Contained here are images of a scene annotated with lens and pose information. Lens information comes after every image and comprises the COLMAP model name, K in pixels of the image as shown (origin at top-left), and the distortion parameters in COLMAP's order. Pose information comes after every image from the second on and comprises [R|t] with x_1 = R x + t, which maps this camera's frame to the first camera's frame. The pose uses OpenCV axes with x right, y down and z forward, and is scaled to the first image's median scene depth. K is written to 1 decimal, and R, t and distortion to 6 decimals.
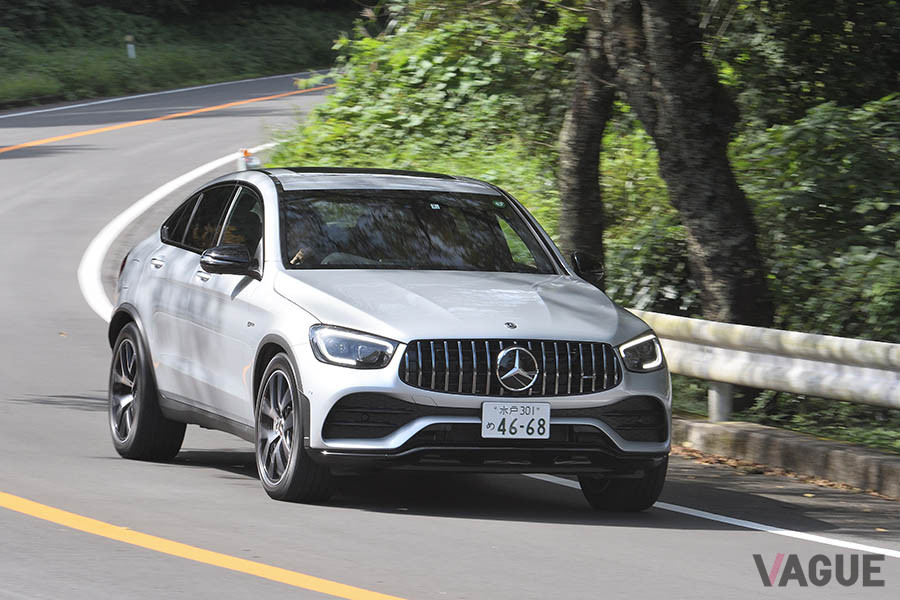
lens RADIAL K [[4900.5, 0, 450.0], [0, 4900.5, 300.0], [0, 0, 1]] dist [0.124905, 0.213855]
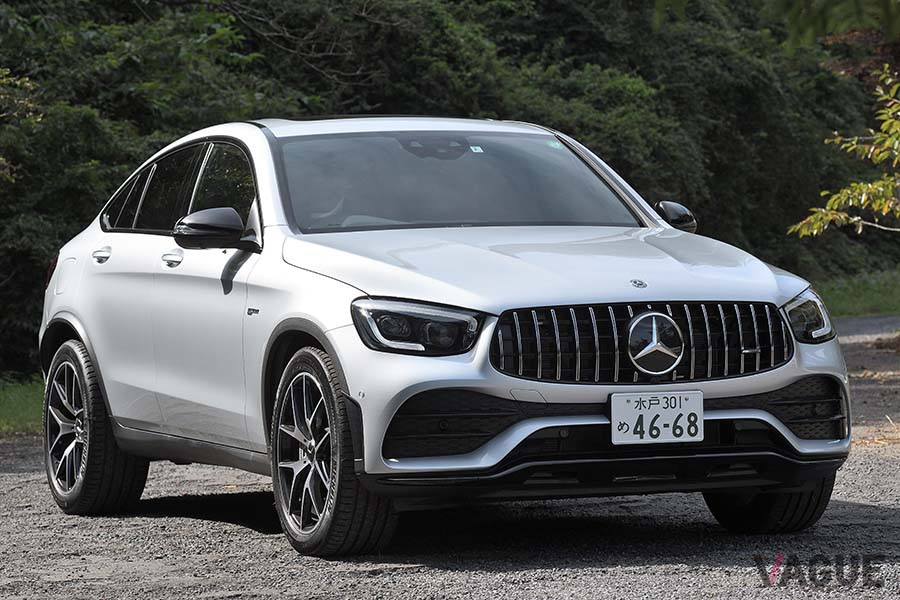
lens RADIAL K [[3487.7, 0, 450.0], [0, 3487.7, 300.0], [0, 0, 1]] dist [-0.027164, 1.271627]
pose [[0.995692, -0.053881, 0.075459, -0.052725], [0.056088, 0.998049, -0.027436, 0.019821], [-0.073834, 0.031550, 0.996771, 0.504038]]
